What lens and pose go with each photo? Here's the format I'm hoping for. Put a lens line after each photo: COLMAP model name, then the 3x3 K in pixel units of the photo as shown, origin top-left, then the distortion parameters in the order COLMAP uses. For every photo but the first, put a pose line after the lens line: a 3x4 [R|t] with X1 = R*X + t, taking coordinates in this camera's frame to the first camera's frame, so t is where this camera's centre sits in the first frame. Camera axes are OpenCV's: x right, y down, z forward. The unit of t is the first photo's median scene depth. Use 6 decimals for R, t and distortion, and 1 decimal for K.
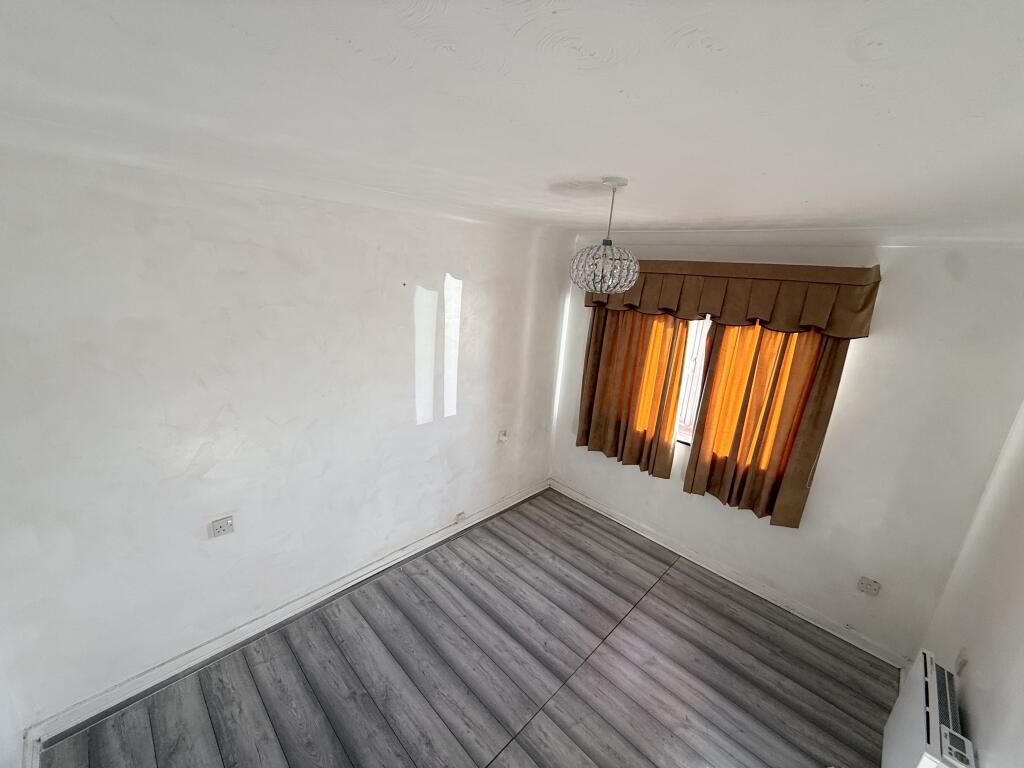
lens RADIAL K [[411.1, 0, 506.4], [0, 411.1, 382.8], [0, 0, 1]] dist [0.002446, -0.000183]
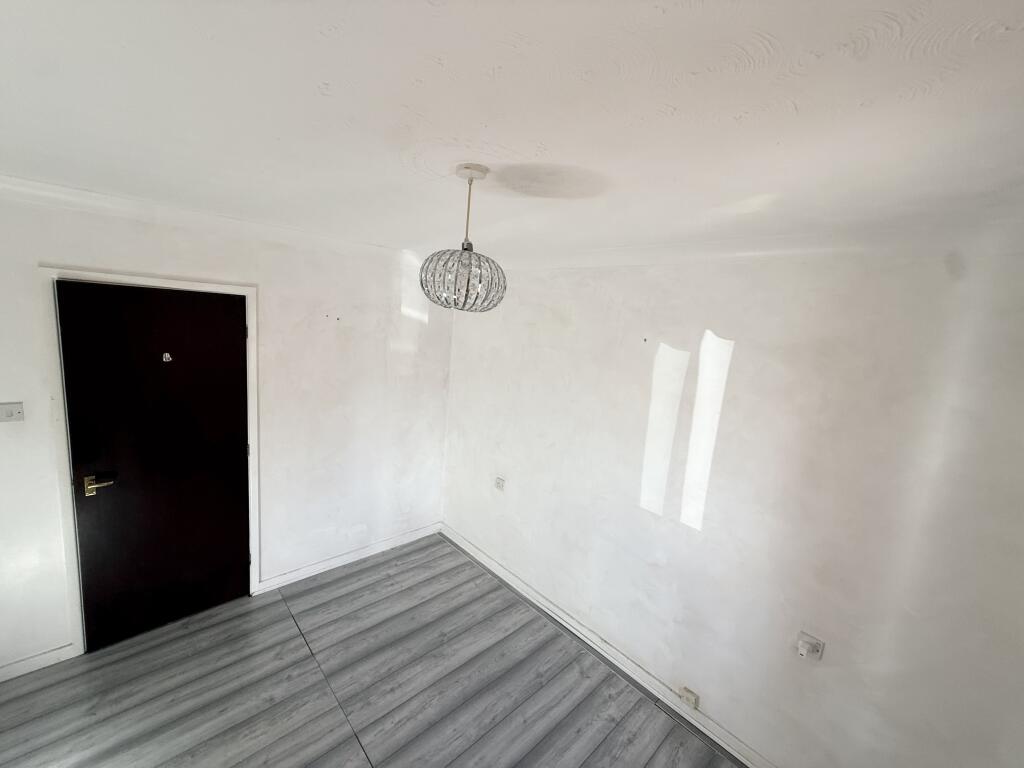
lens RADIAL K [[411.1, 0, 507.8], [0, 411.1, 384.7], [0, 0, 1]] dist [0.002446, -0.000183]
pose [[-0.032584, 0.093035, -0.995129, 0.676530], [-0.345587, 0.933196, 0.098561, -0.133337], [0.937821, 0.347116, 0.001744, 0.756286]]
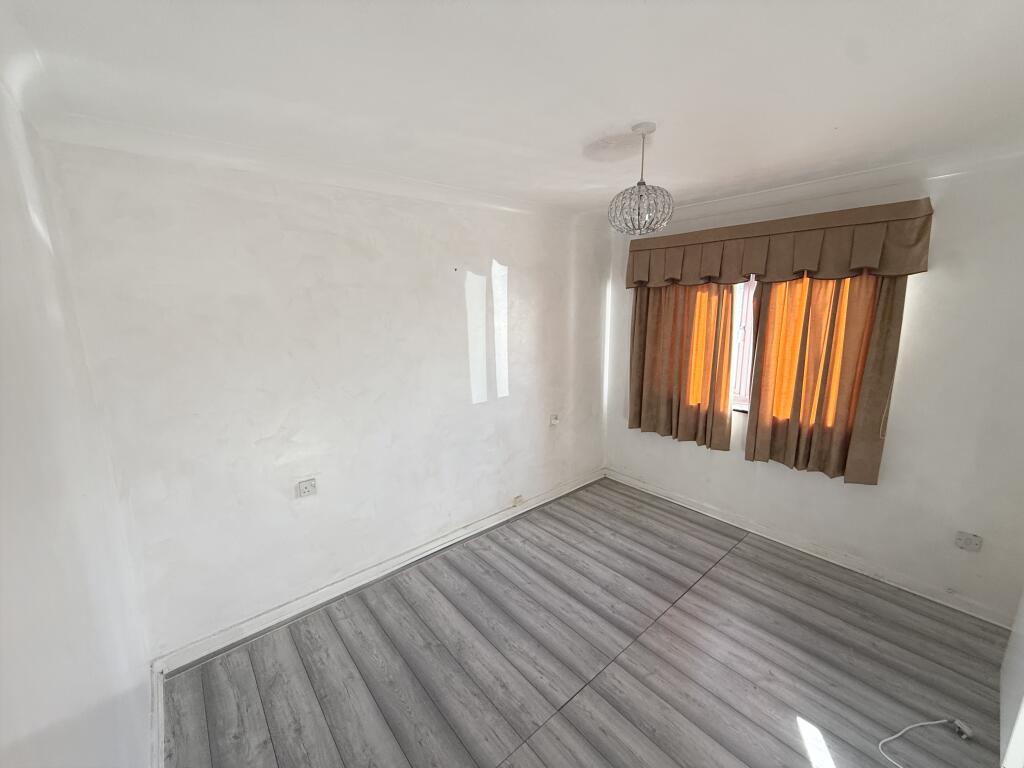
lens RADIAL K [[411.1, 0, 506.0], [0, 411.1, 382.4], [0, 0, 1]] dist [0.002446, -0.000183]
pose [[0.991988, -0.065862, -0.107803, -0.017098], [0.057296, 0.995089, -0.080711, 0.157393], [0.112589, 0.073887, 0.990891, -0.049986]]
